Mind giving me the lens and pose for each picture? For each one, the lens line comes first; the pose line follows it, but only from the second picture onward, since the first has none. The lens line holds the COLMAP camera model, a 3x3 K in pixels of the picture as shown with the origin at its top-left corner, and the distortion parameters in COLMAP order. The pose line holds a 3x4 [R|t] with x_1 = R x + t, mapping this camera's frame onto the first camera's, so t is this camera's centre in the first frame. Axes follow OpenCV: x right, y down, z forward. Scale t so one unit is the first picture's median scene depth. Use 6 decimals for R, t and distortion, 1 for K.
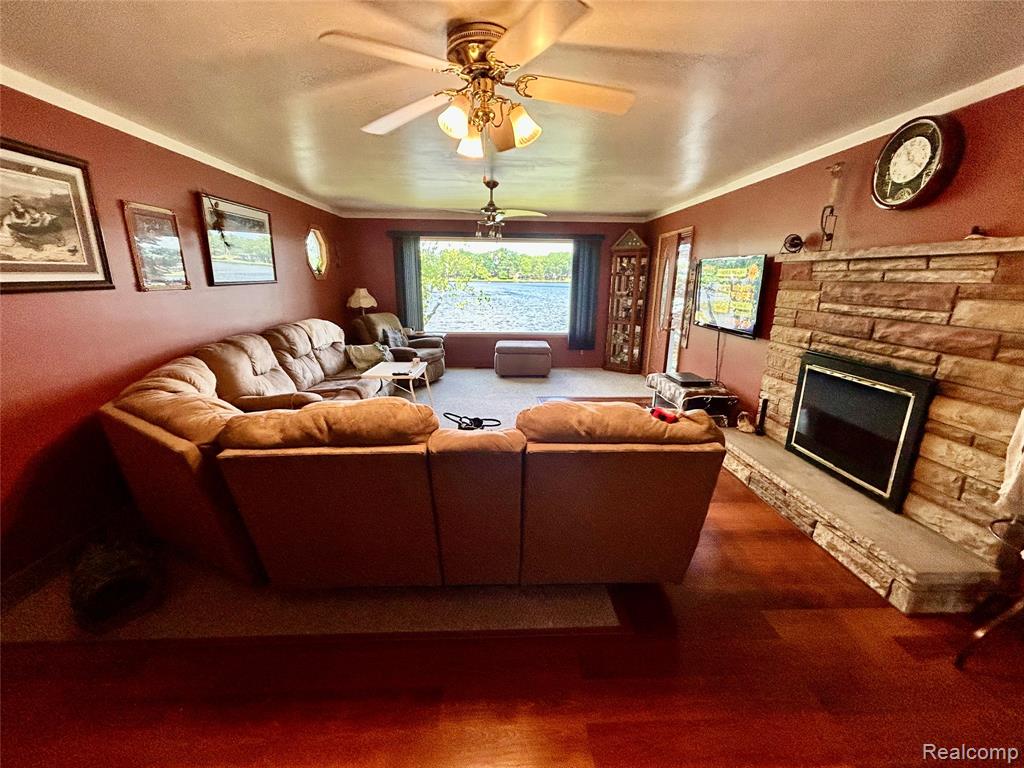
lens RADIAL K [[412.9, 0, 511.2], [0, 412.9, 385.8], [0, 0, 1]] dist [-0.000144, -0.000118]
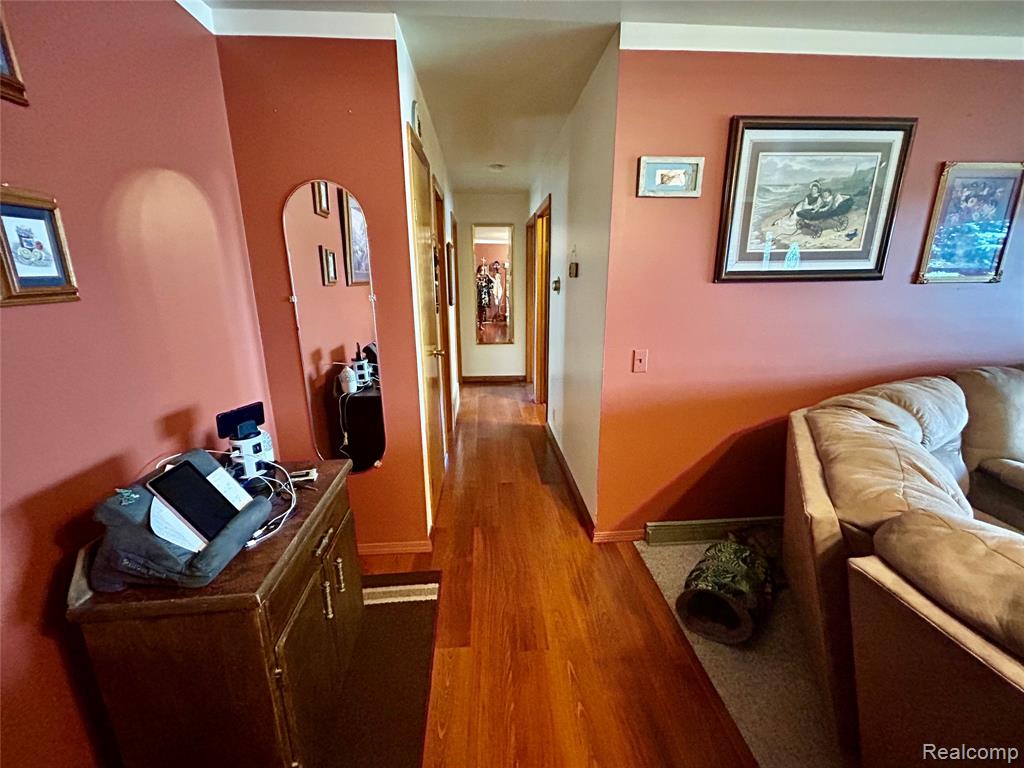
lens RADIAL K [[412.9, 0, 508.2], [0, 412.9, 386.7], [0, 0, 1]] dist [-0.000144, -0.000118]
pose [[0.028388, 0.243149, -0.969574, -0.167340], [-0.243329, 0.942468, 0.229227, -0.051308], [0.969528, 0.229418, 0.085920, 0.318136]]
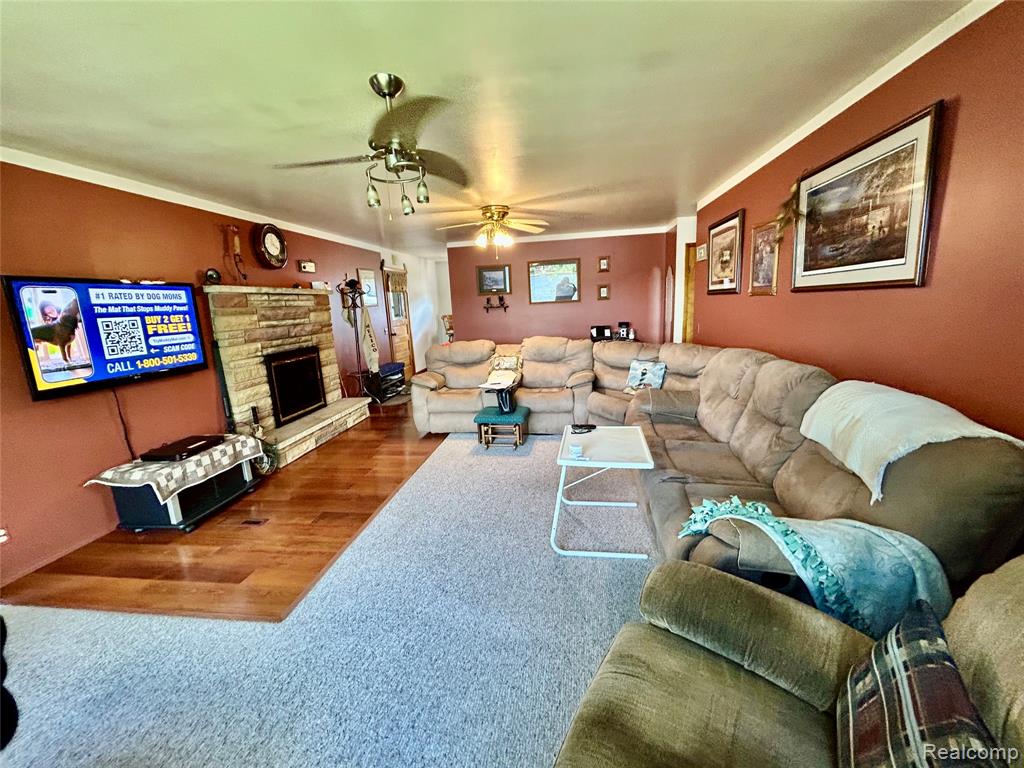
lens RADIAL K [[412.9, 0, 510.3], [0, 412.9, 380.0], [0, 0, 1]] dist [-0.000144, -0.000118]
pose [[-0.982287, 0.003361, 0.187354, -0.391475], [0.084923, 0.899250, 0.429112, -0.580682], [-0.167036, 0.437422, -0.883607, 2.283921]]
